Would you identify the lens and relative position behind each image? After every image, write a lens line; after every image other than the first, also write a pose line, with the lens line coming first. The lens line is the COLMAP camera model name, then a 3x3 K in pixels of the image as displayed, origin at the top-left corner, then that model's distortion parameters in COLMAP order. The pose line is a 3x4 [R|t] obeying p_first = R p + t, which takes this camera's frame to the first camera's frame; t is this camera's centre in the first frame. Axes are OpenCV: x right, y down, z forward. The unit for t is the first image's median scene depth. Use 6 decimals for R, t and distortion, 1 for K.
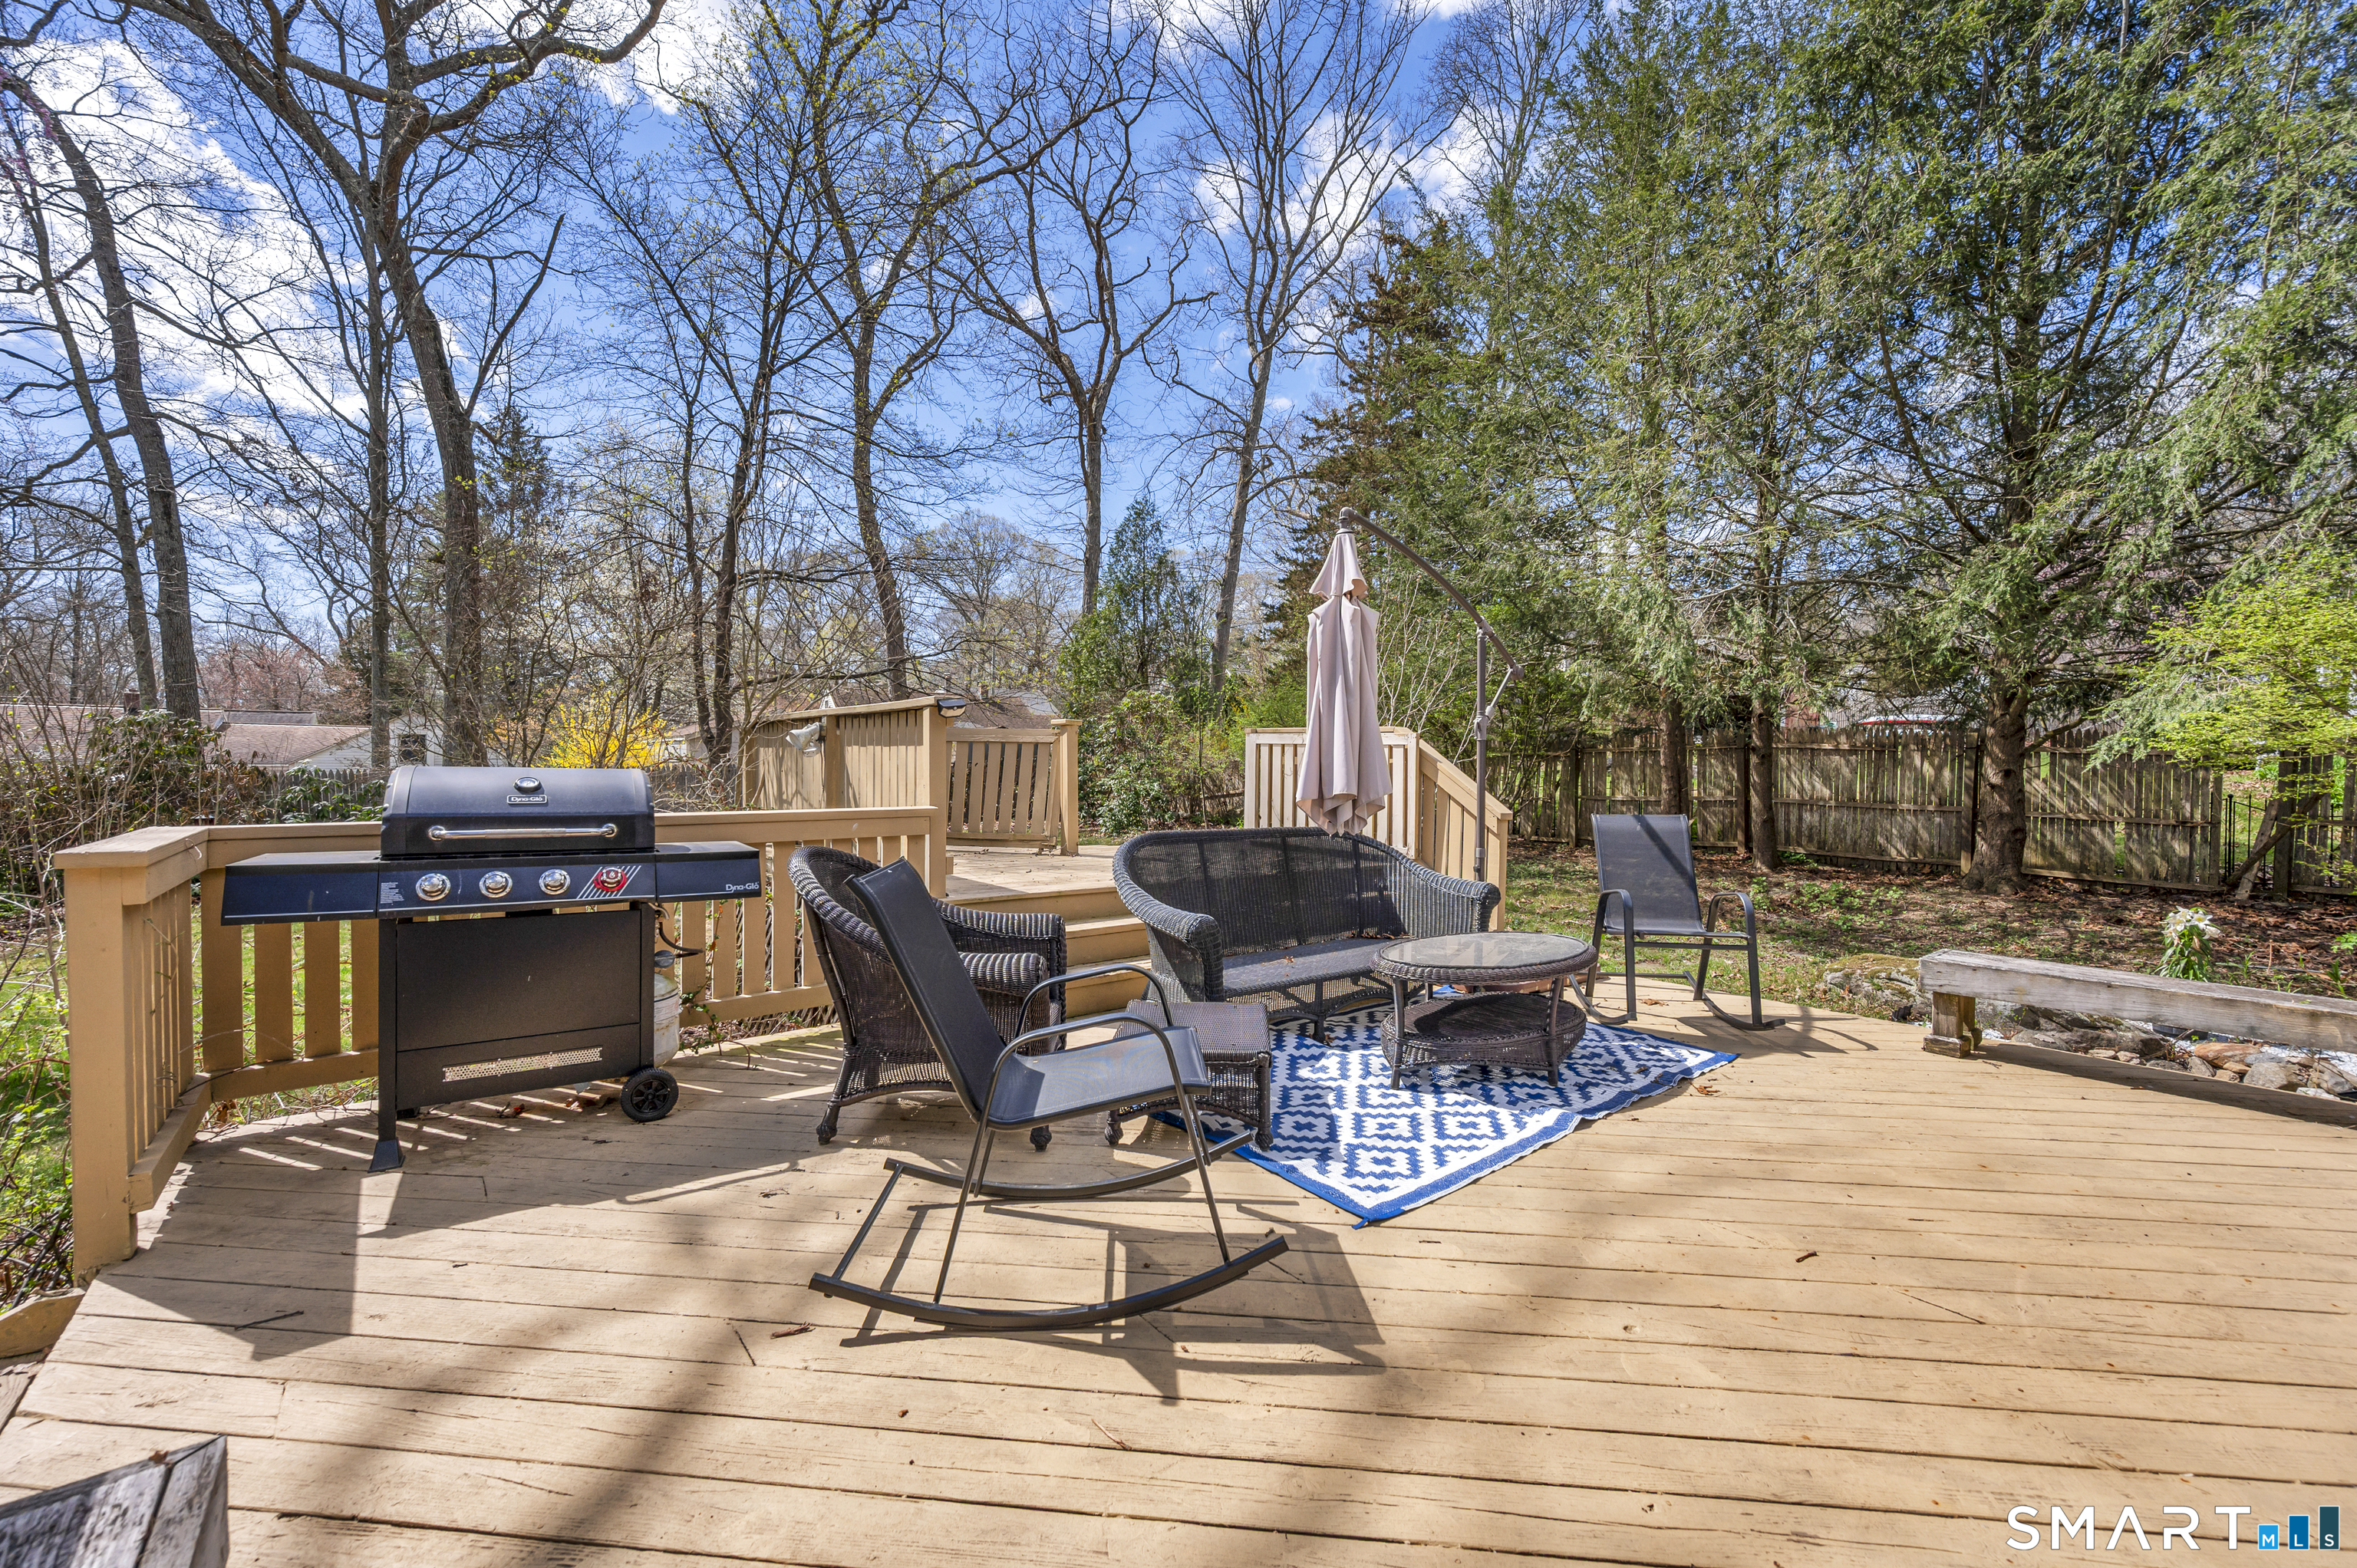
lens RADIAL K [[960.2, 0, 1189.3], [0, 960.2, 781.1], [0, 0, 1]] dist [0.000302, 0.000268]
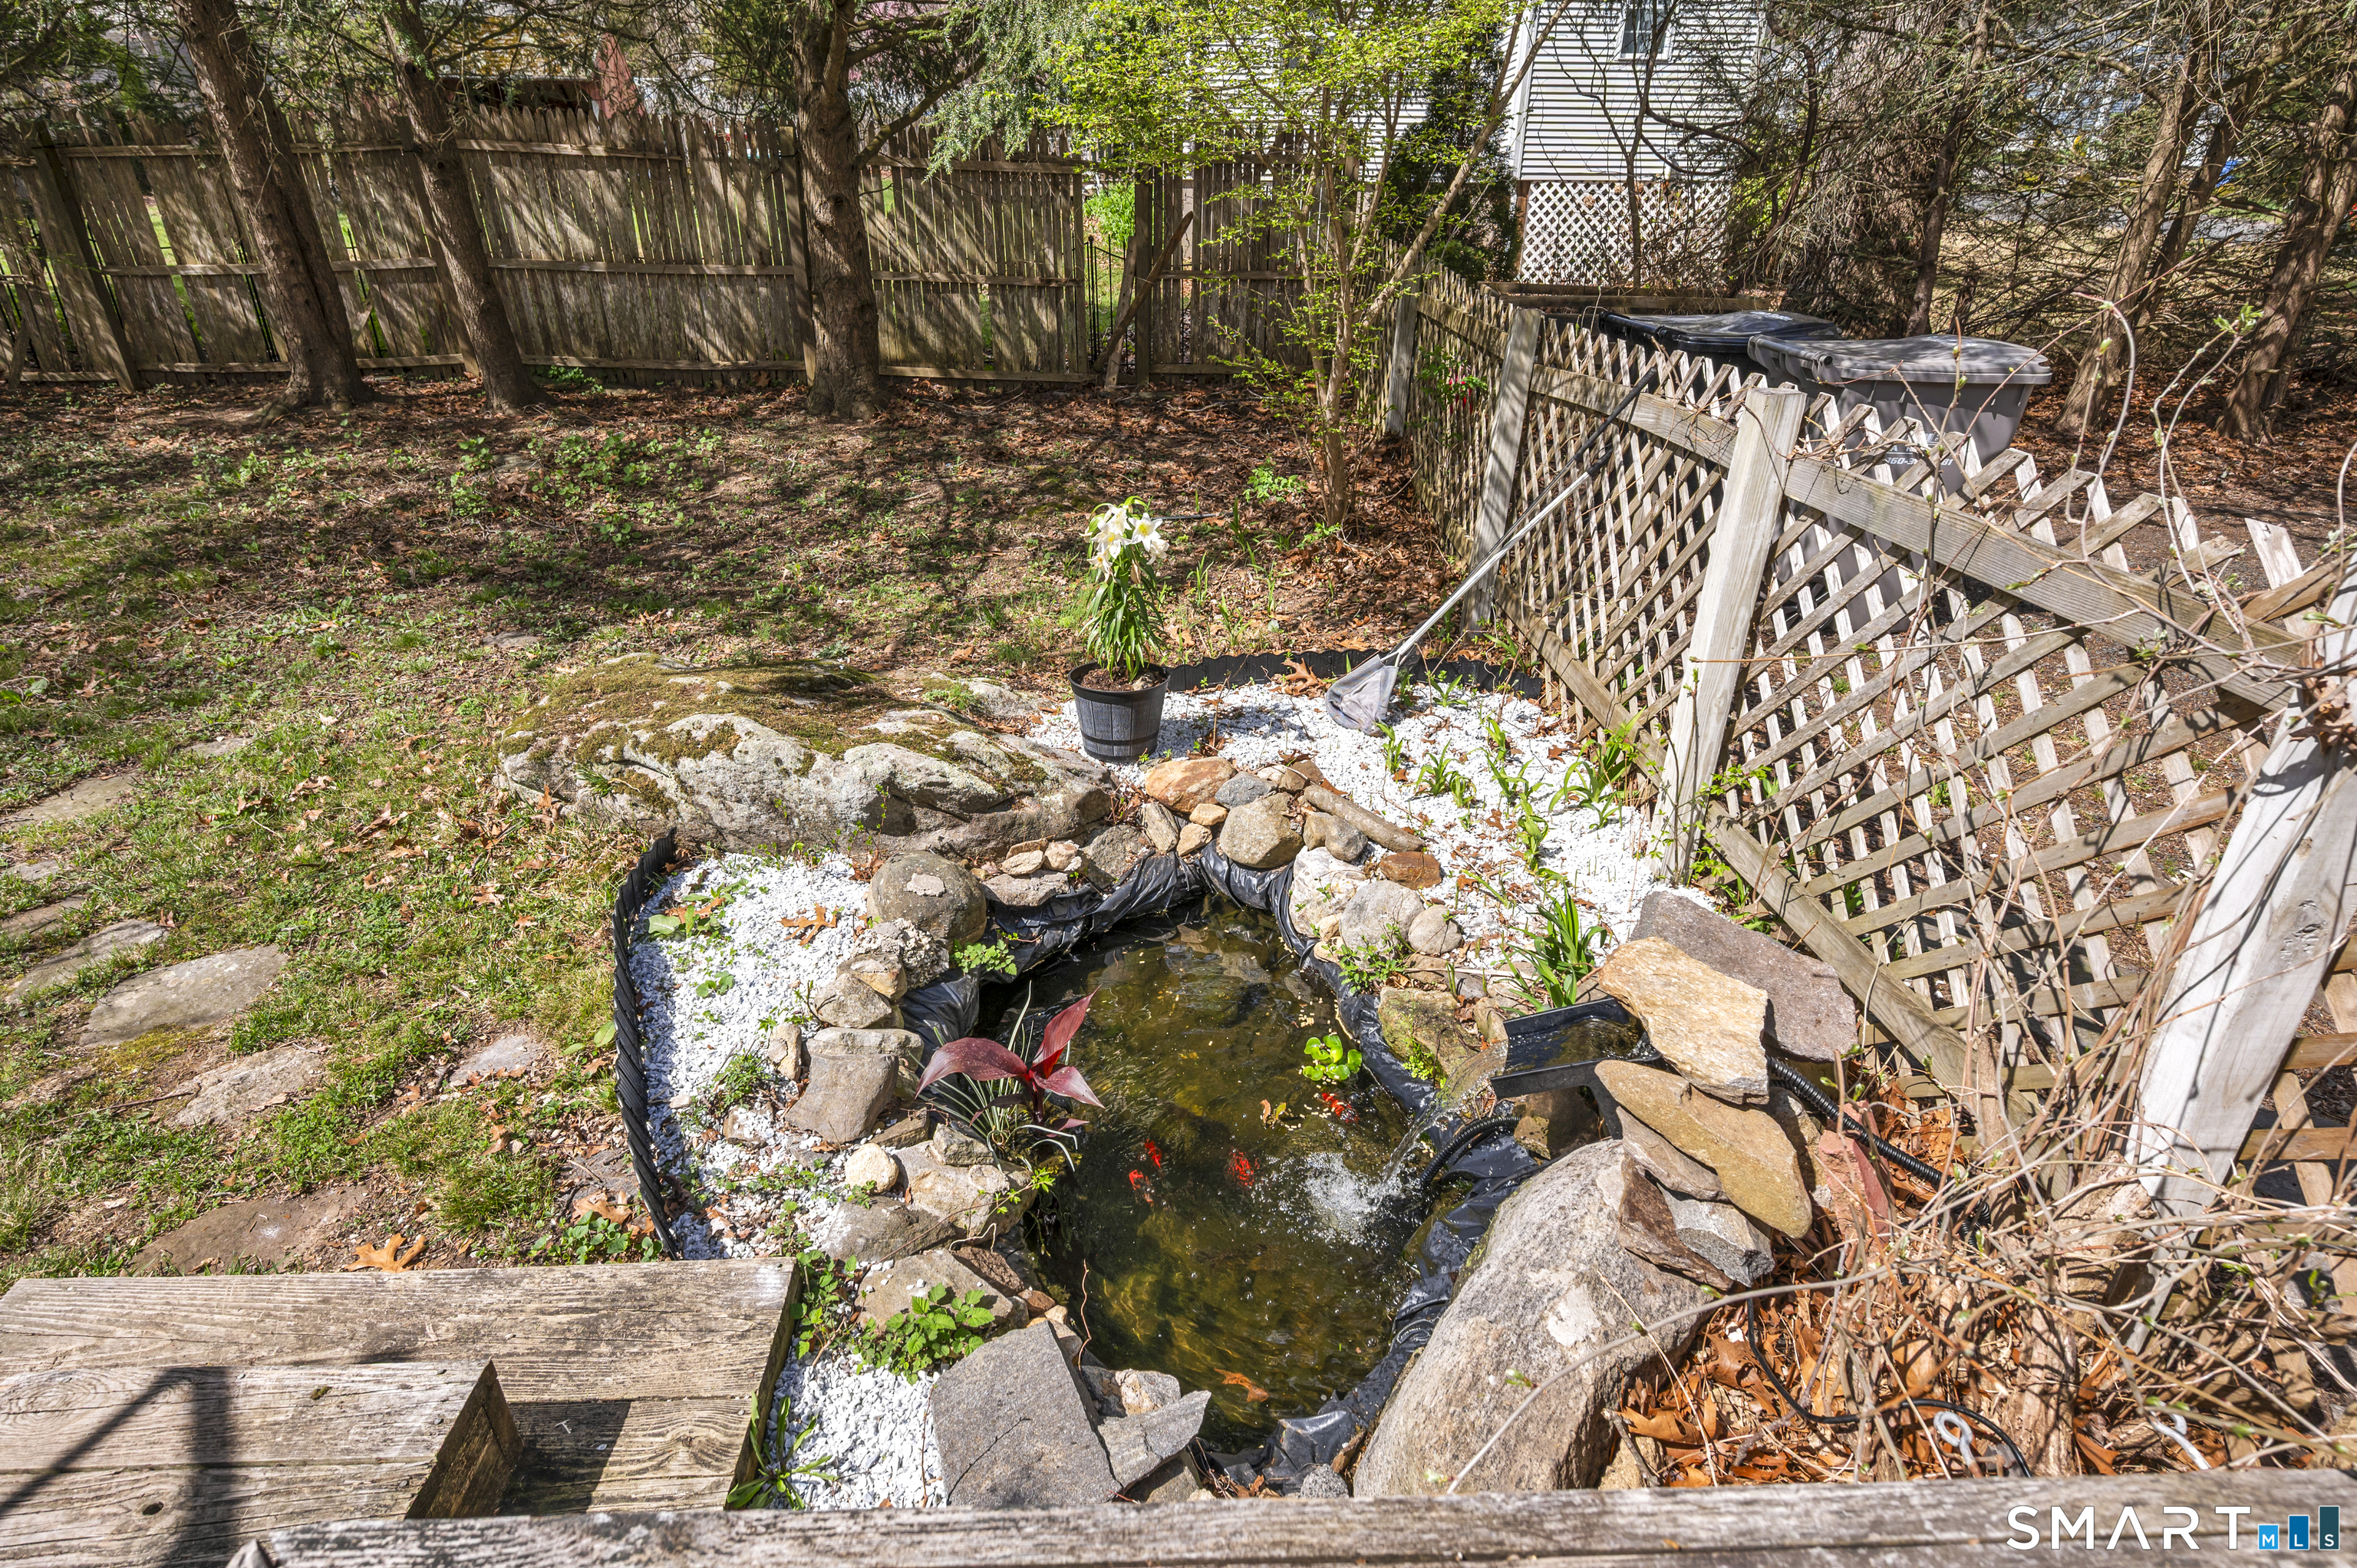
lens RADIAL K [[1137.8, 0, 1178.5], [0, 1137.8, 784.0], [0, 0, 1]] dist [0.001826, 0.000192]
pose [[0.593396, -0.366844, 0.716454, 0.345276], [0.017156, 0.895666, 0.444396, 0.004844], [-0.804728, -0.251412, 0.537779, 0.367207]]
